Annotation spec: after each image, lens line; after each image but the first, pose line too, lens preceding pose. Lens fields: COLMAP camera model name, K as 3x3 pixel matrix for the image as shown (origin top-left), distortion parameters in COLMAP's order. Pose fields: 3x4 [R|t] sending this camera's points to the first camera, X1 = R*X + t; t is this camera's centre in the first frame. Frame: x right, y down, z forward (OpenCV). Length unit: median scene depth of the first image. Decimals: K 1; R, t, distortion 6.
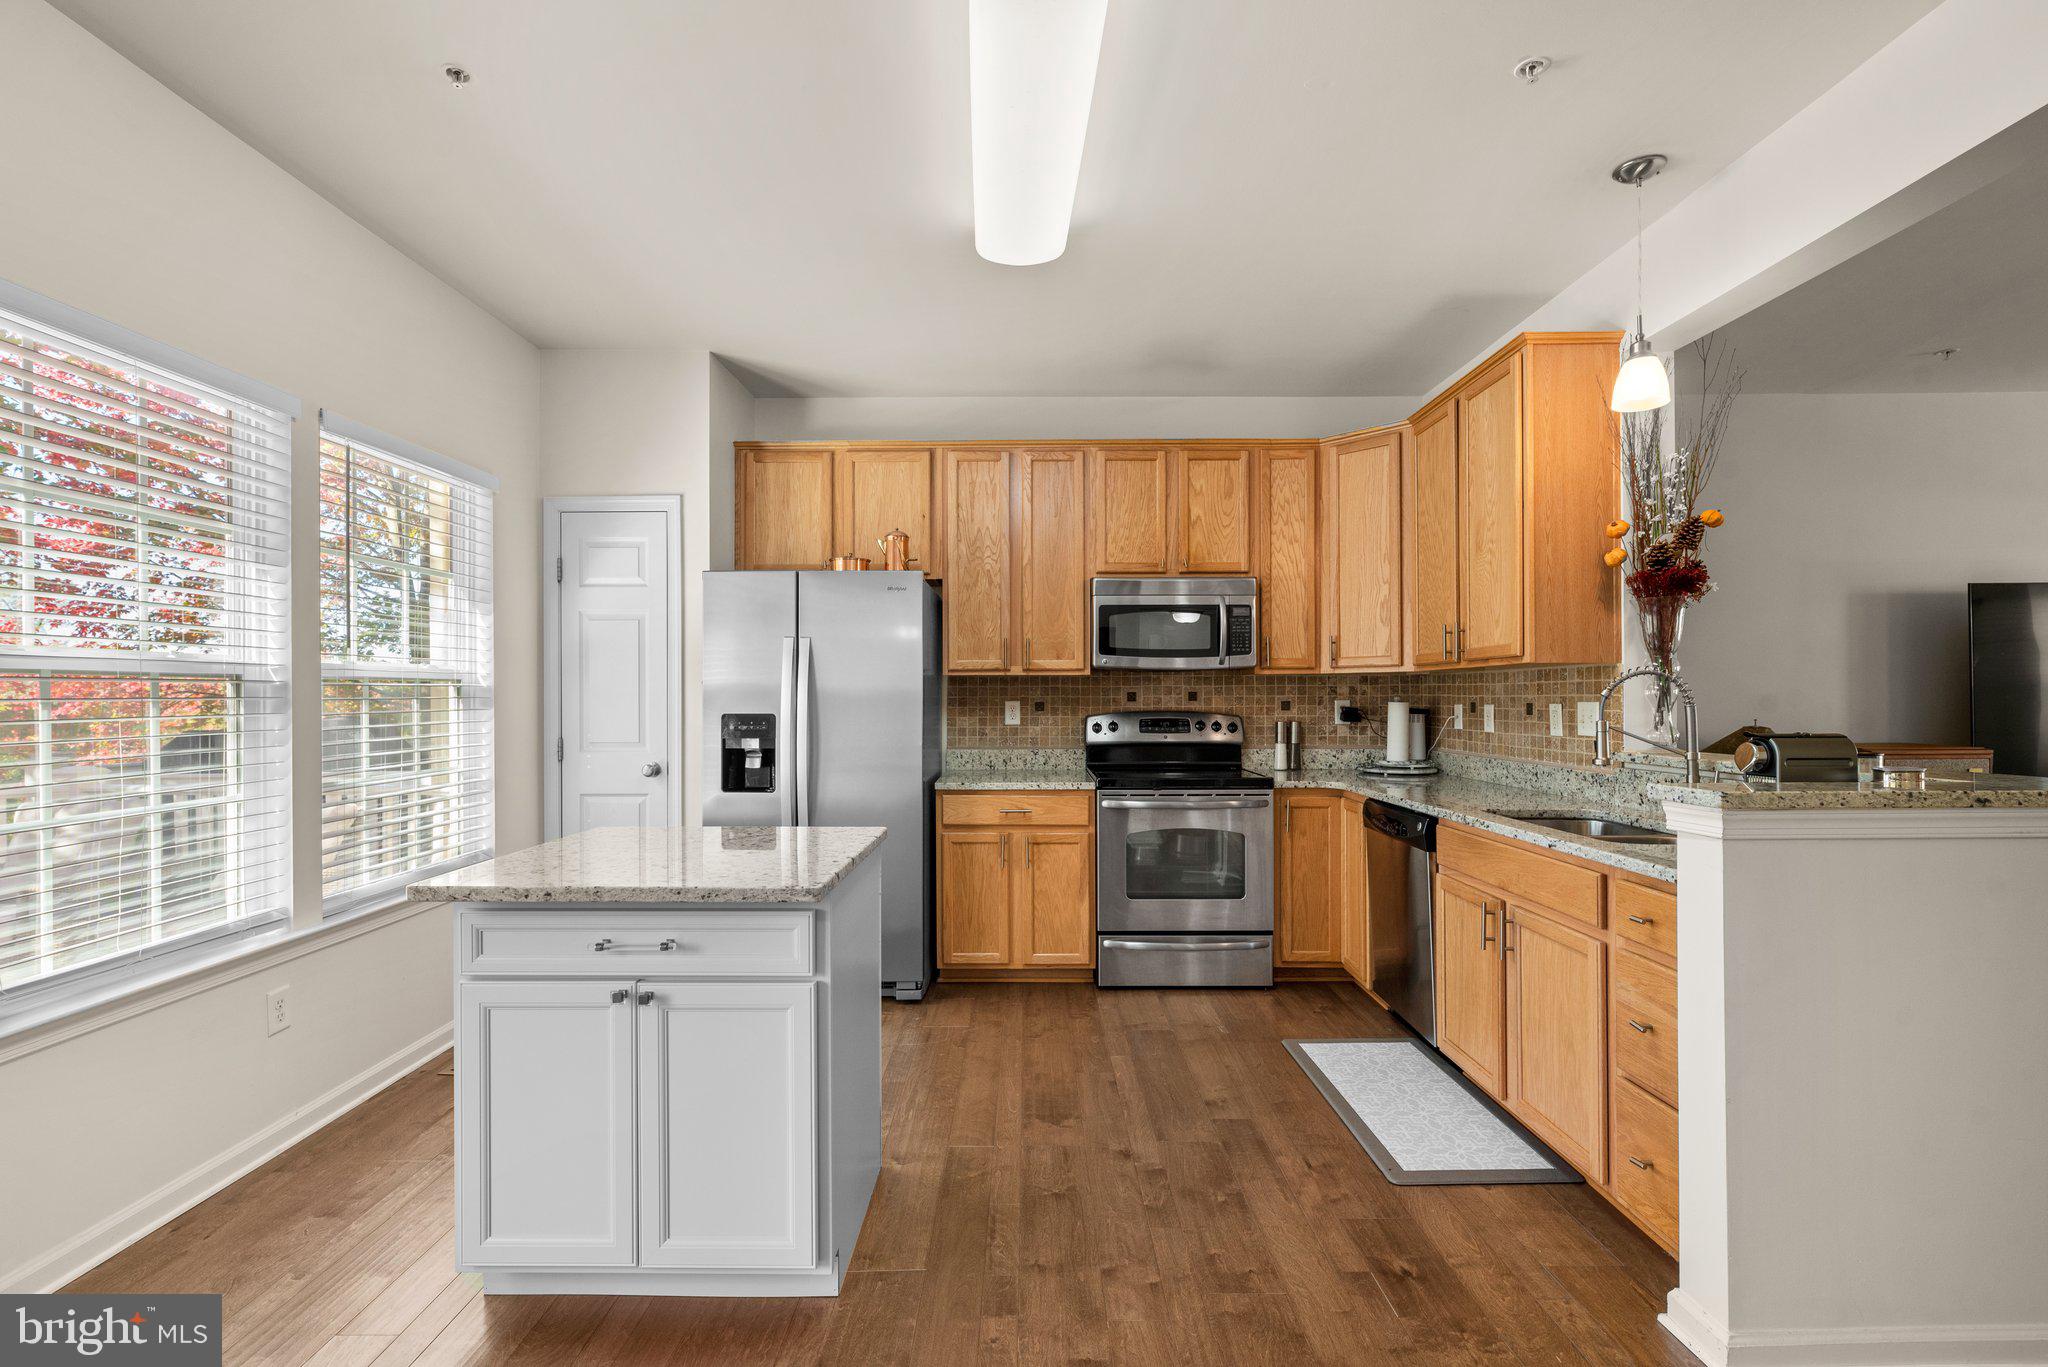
lens RADIAL K [[910.7, 0, 1013.9], [0, 910.7, 700.1], [0, 0, 1]] dist [-0.000610, -0.000461]
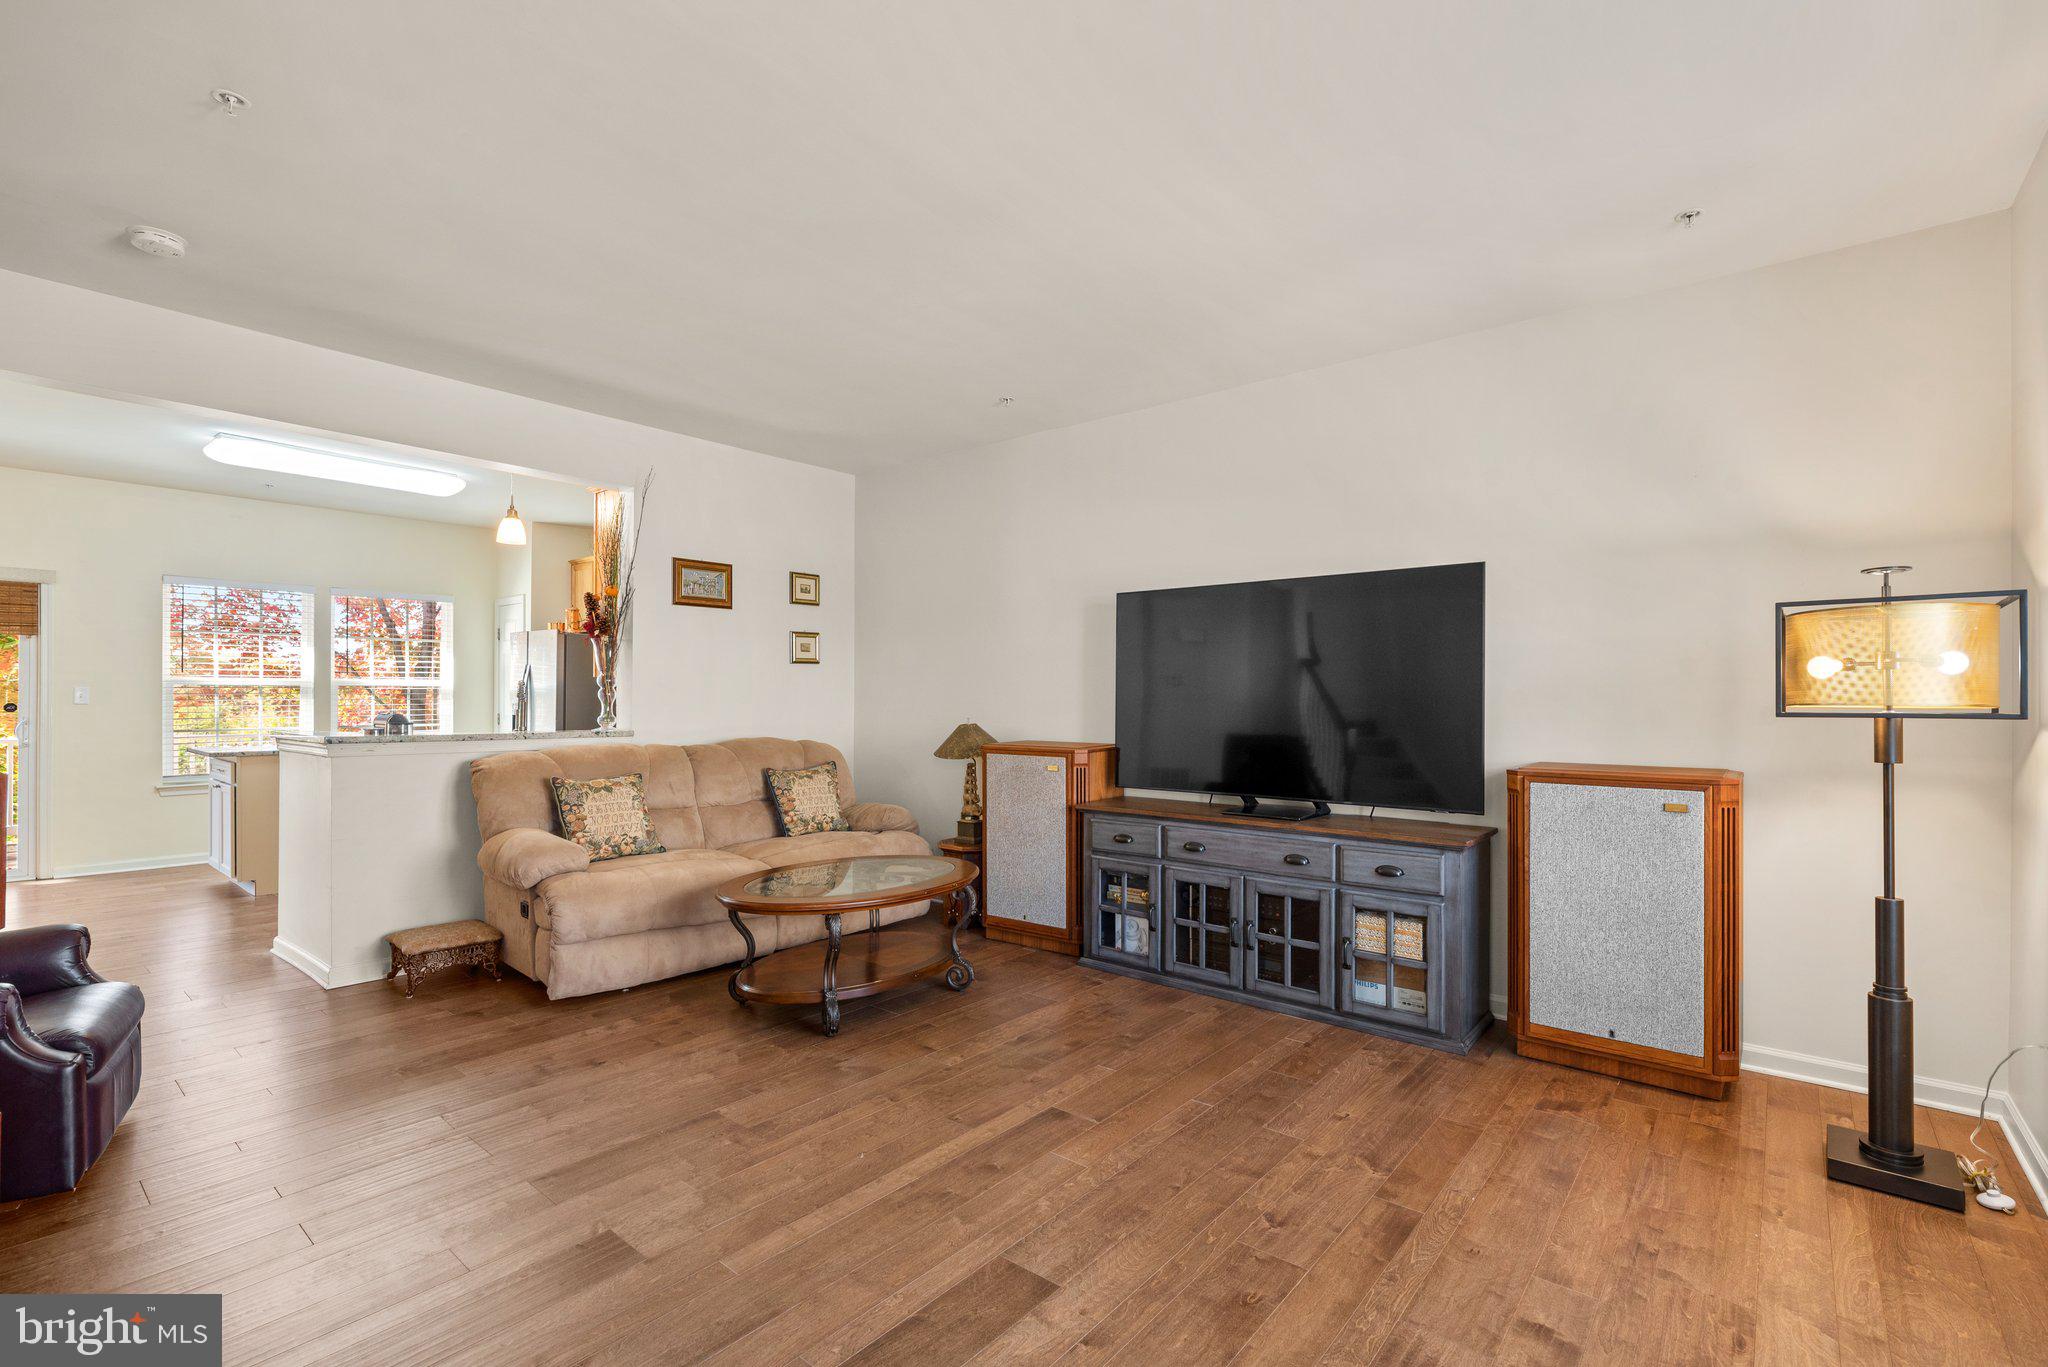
lens RADIAL K [[910.7, 0, 1037.7], [0, 910.7, 695.3], [0, 0, 1]] dist [-0.000610, -0.000461]
pose [[0.786833, 0.006316, -0.617133, 1.789647], [-0.007455, 0.999972, 0.000729, -0.011291], [0.617120, 0.004027, 0.786859, 0.113841]]
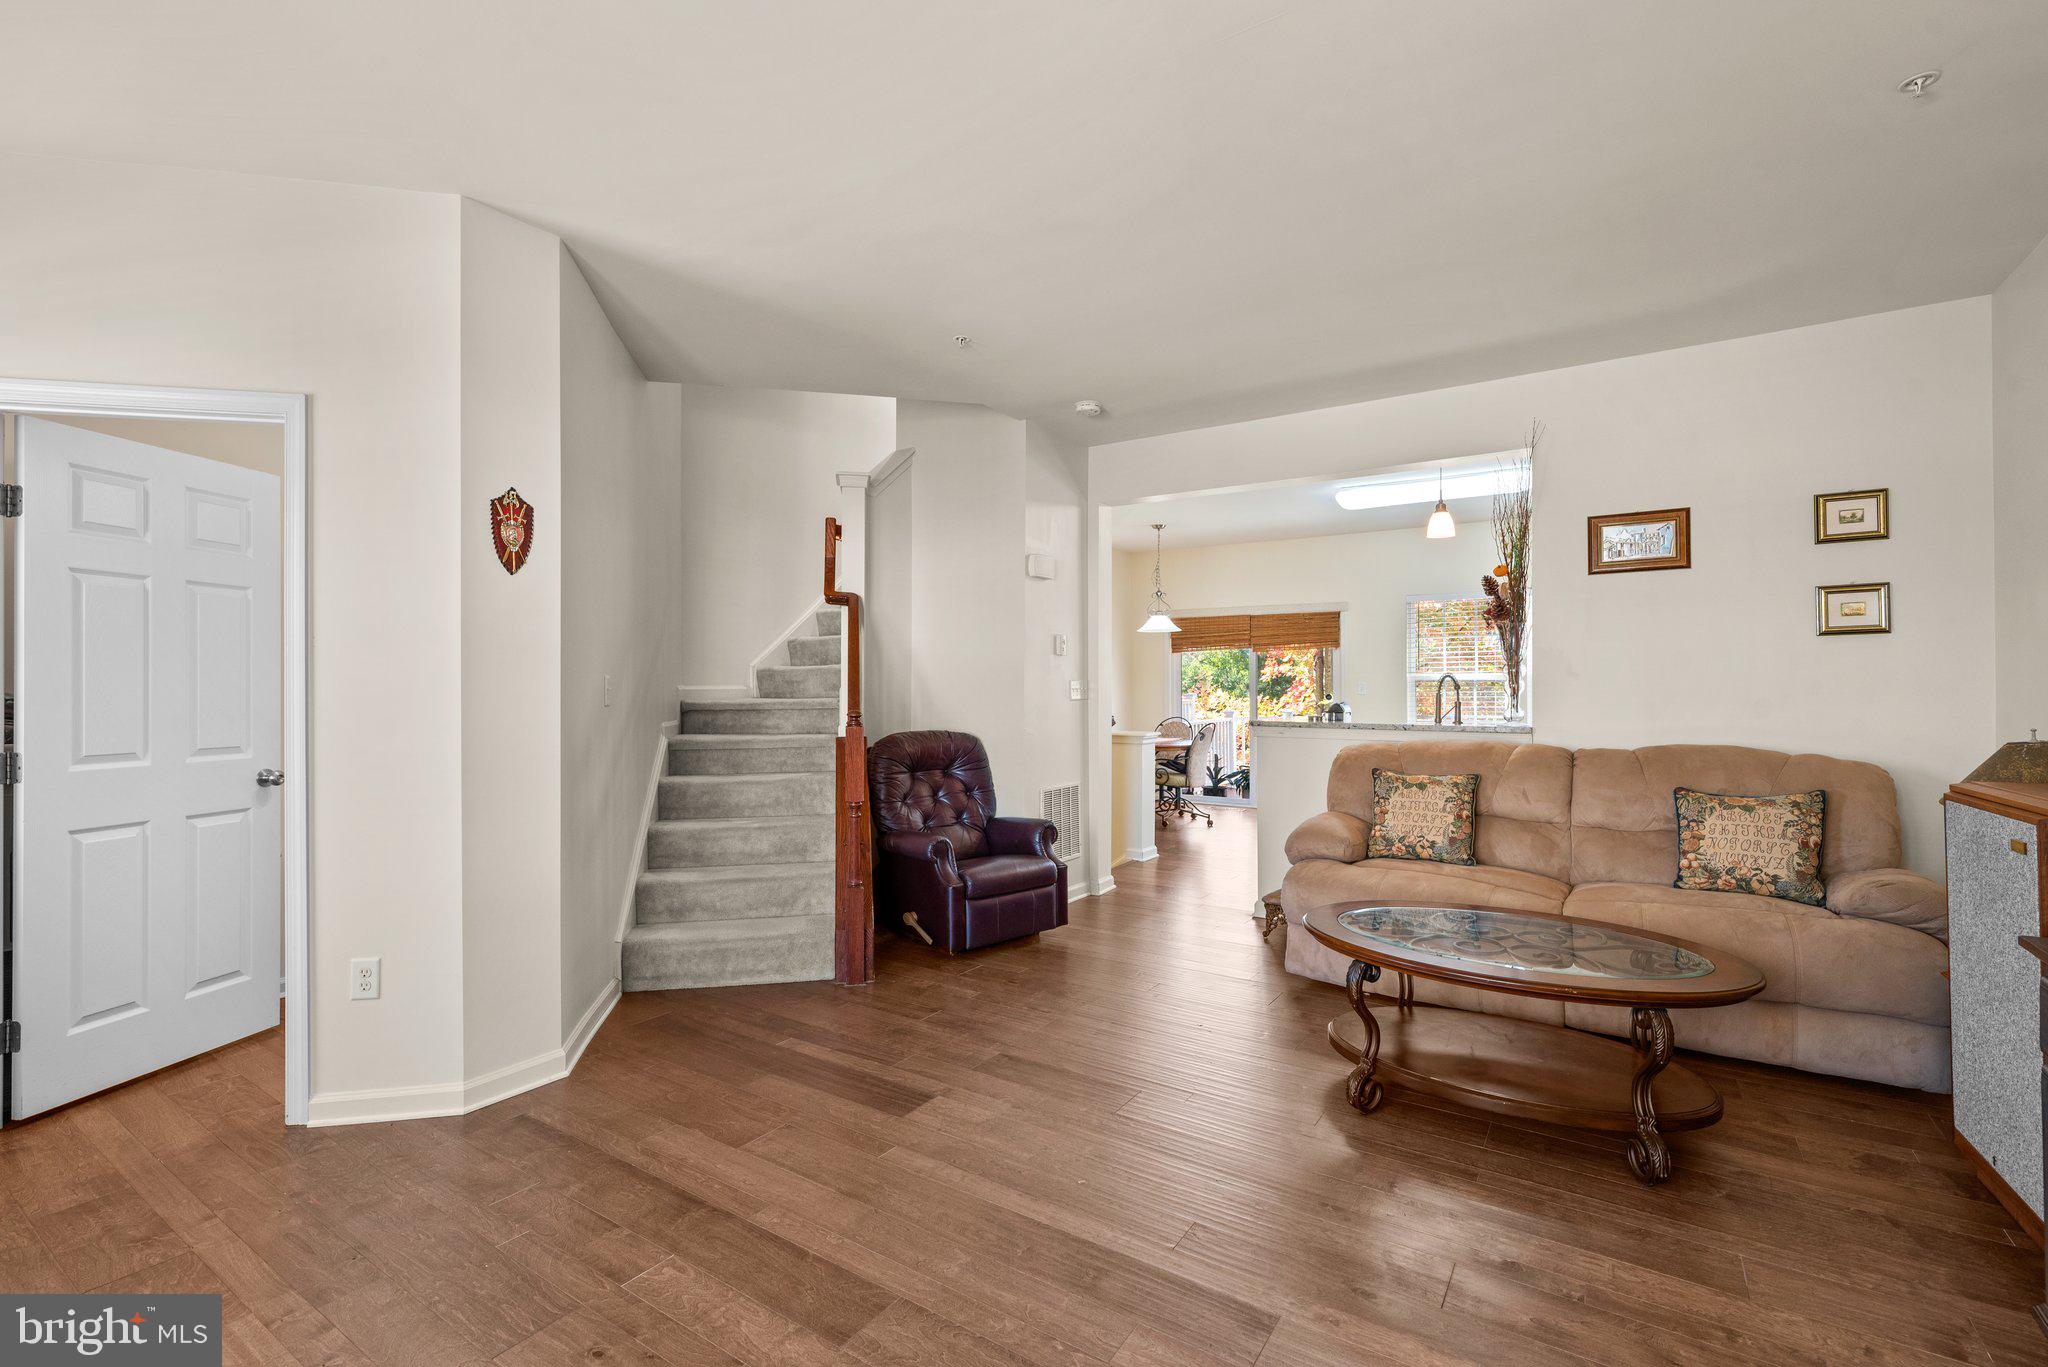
lens RADIAL K [[910.7, 0, 1025.6], [0, 910.7, 683.0], [0, 0, 1]] dist [-0.000610, -0.000461]
pose [[-0.534755, 0.002576, -0.845003, 1.823418], [0.006055, 0.999981, -0.000783, -0.013402], [0.844986, -0.005535, -0.534760, 0.839212]]
